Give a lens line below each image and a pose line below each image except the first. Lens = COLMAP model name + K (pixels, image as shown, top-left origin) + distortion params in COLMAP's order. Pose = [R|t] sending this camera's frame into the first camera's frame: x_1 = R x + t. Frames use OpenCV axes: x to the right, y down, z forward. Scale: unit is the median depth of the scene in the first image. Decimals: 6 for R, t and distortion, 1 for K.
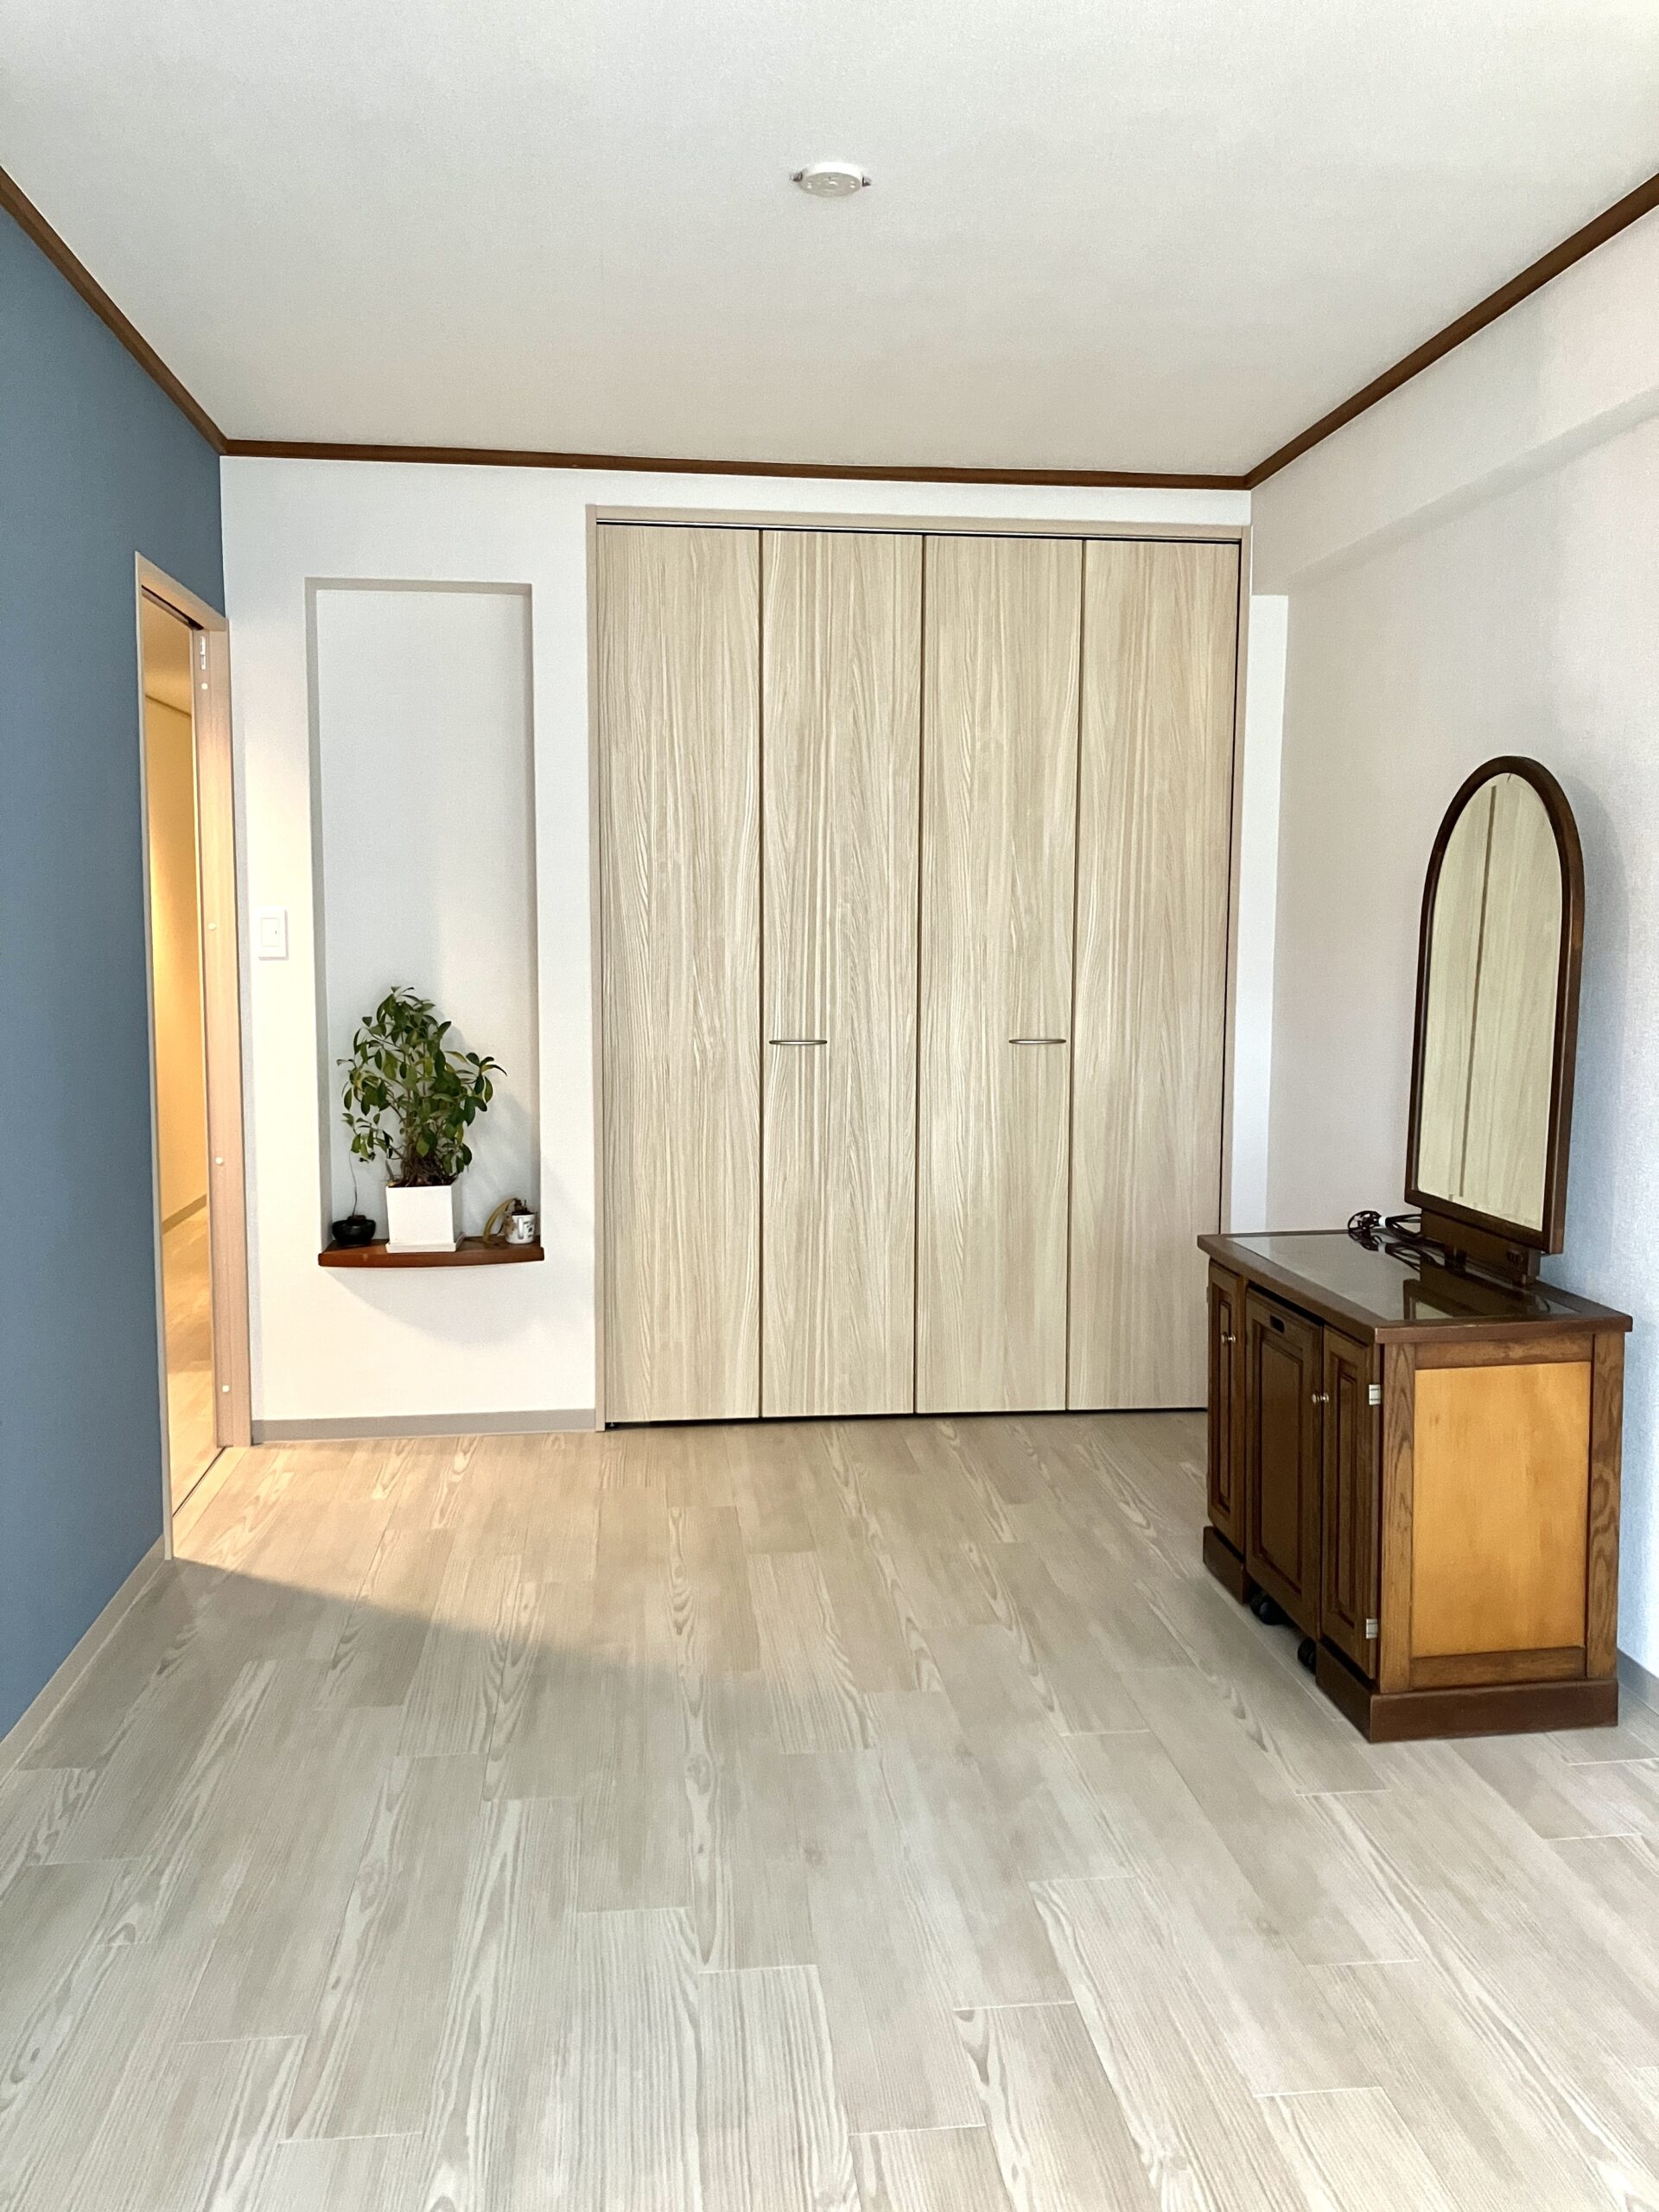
lens RADIAL K [[1840.7, 0, 826.9], [0, 1840.7, 1099.0], [0, 0, 1]] dist [0.051857, -0.008883]
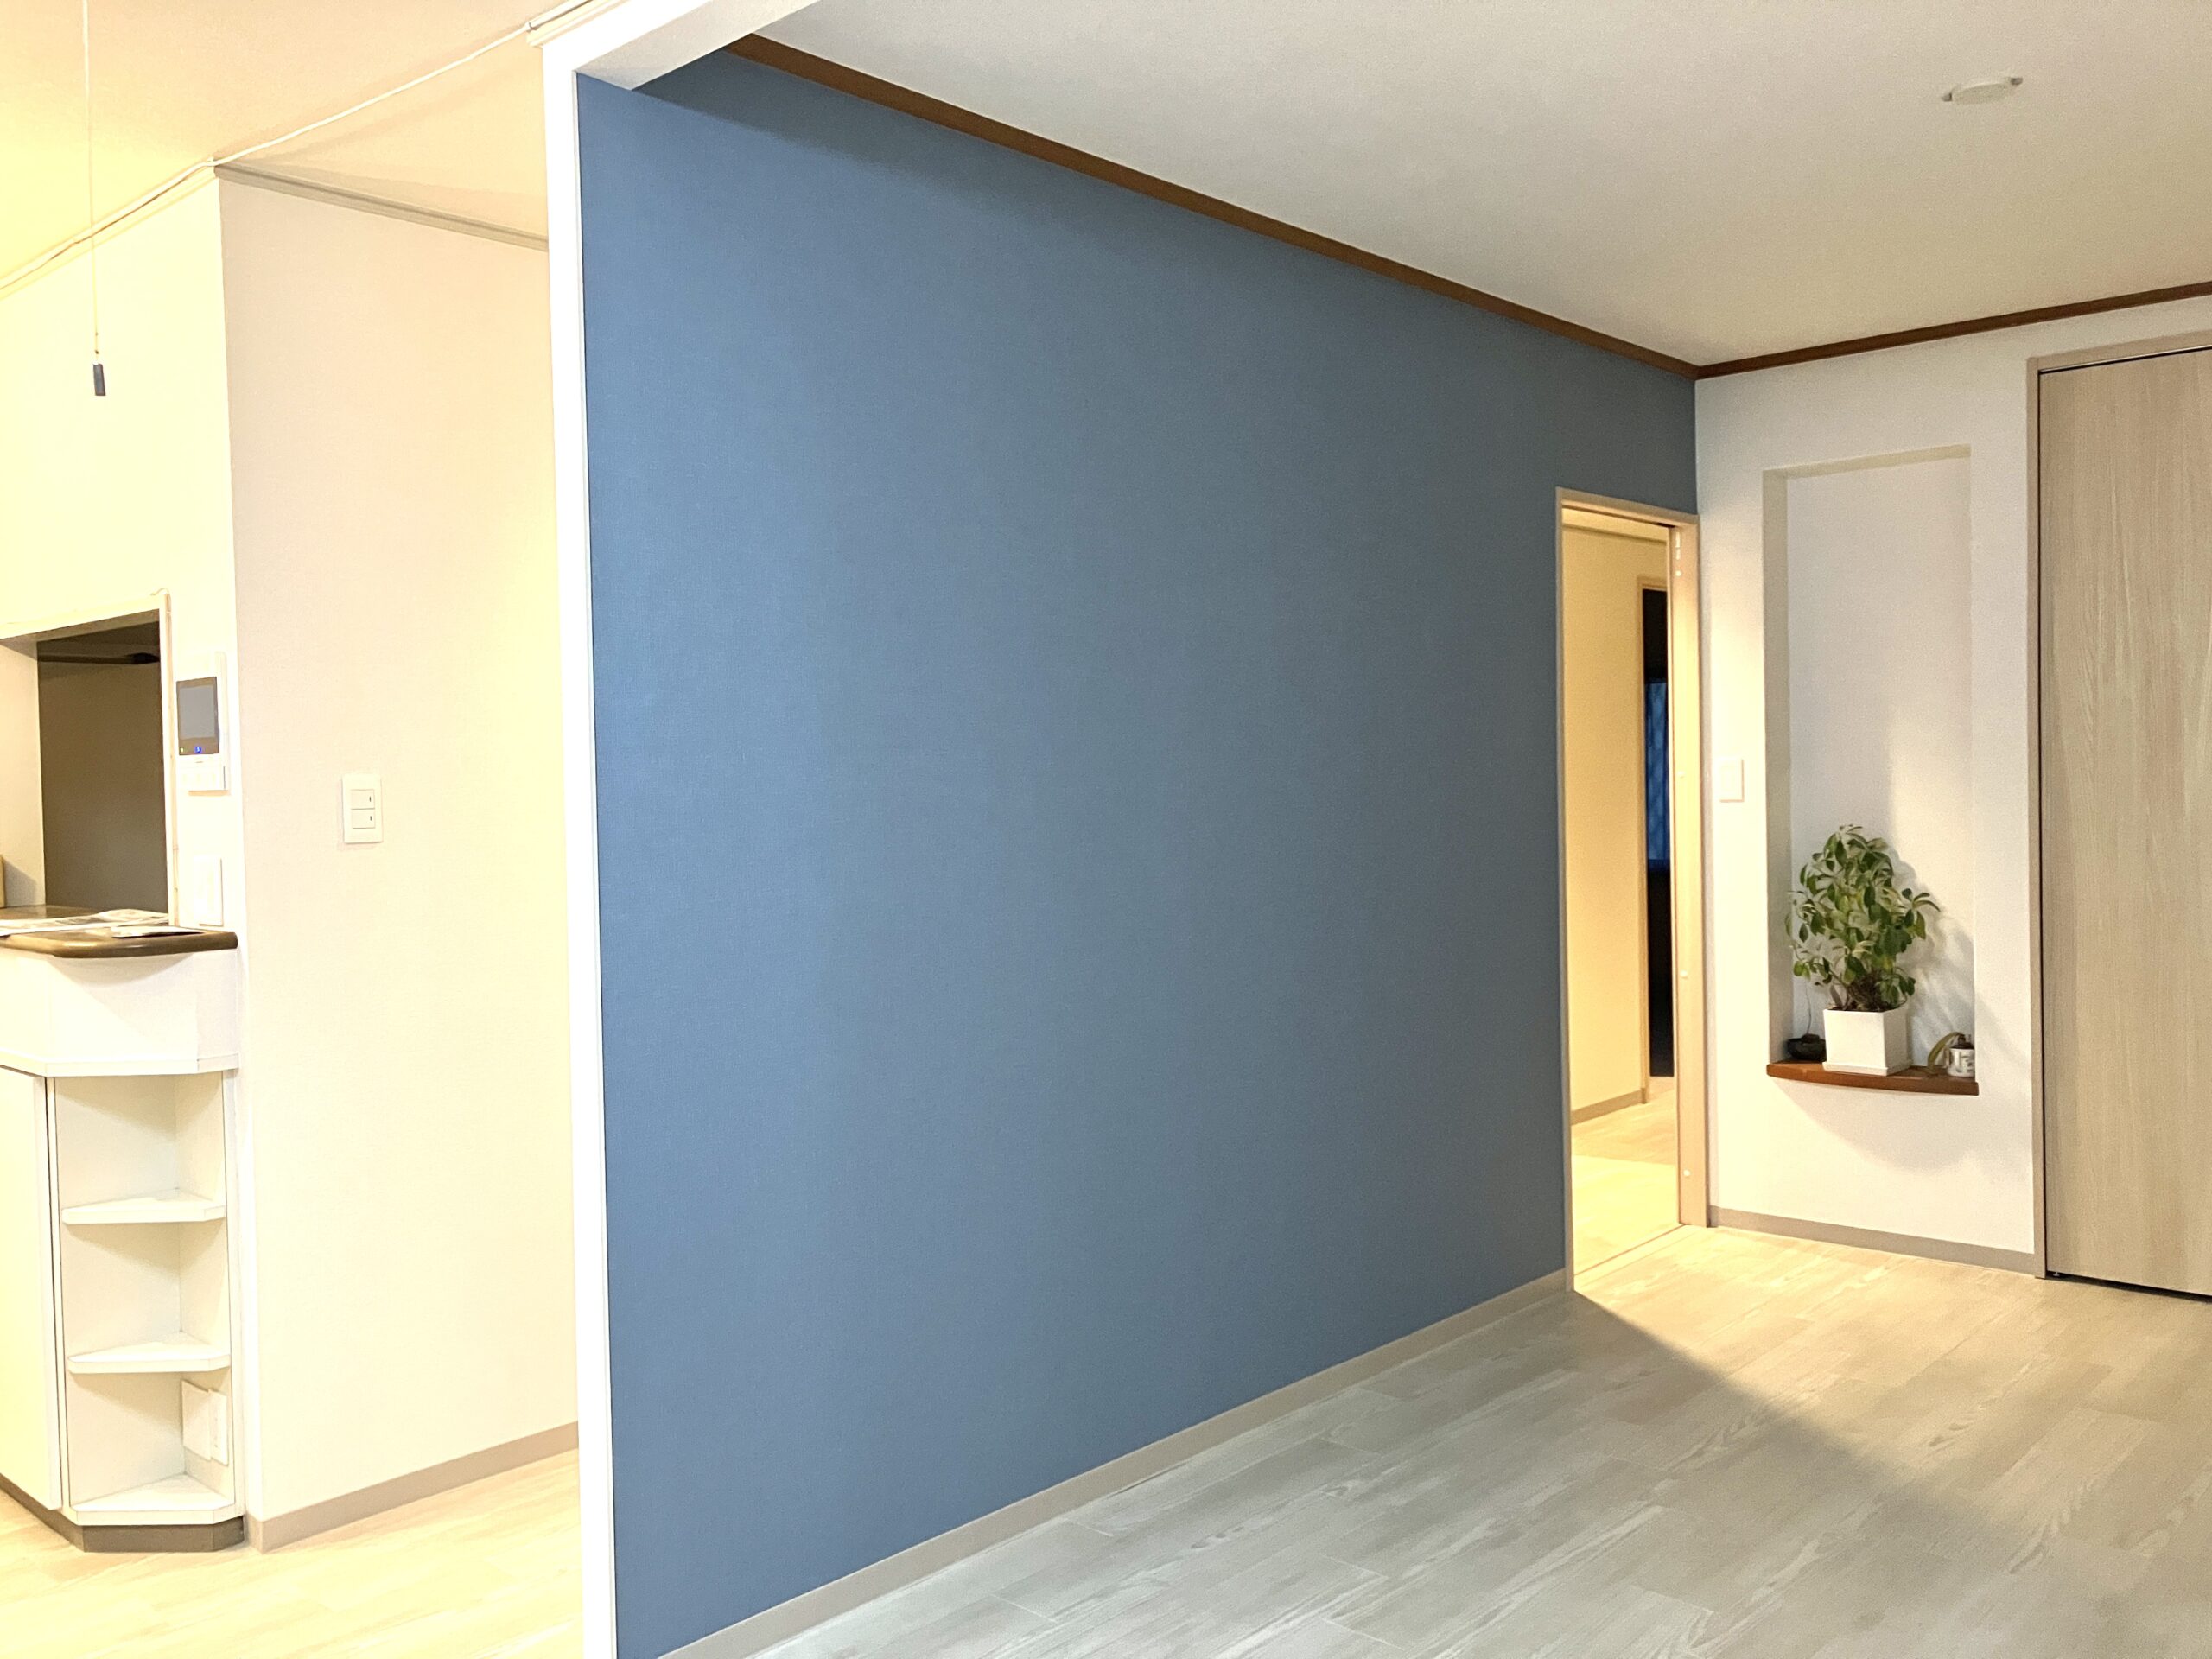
lens RADIAL K [[1840.7, 0, 1104.4], [0, 1840.7, 830.2], [0, 0, 1]] dist [0.051857, -0.008883]
pose [[0.668258, 0.006777, -0.743898, 0.292208], [-0.050393, 0.998074, -0.036176, 0.003356], [0.742220, 0.061662, 0.667313, -0.053149]]
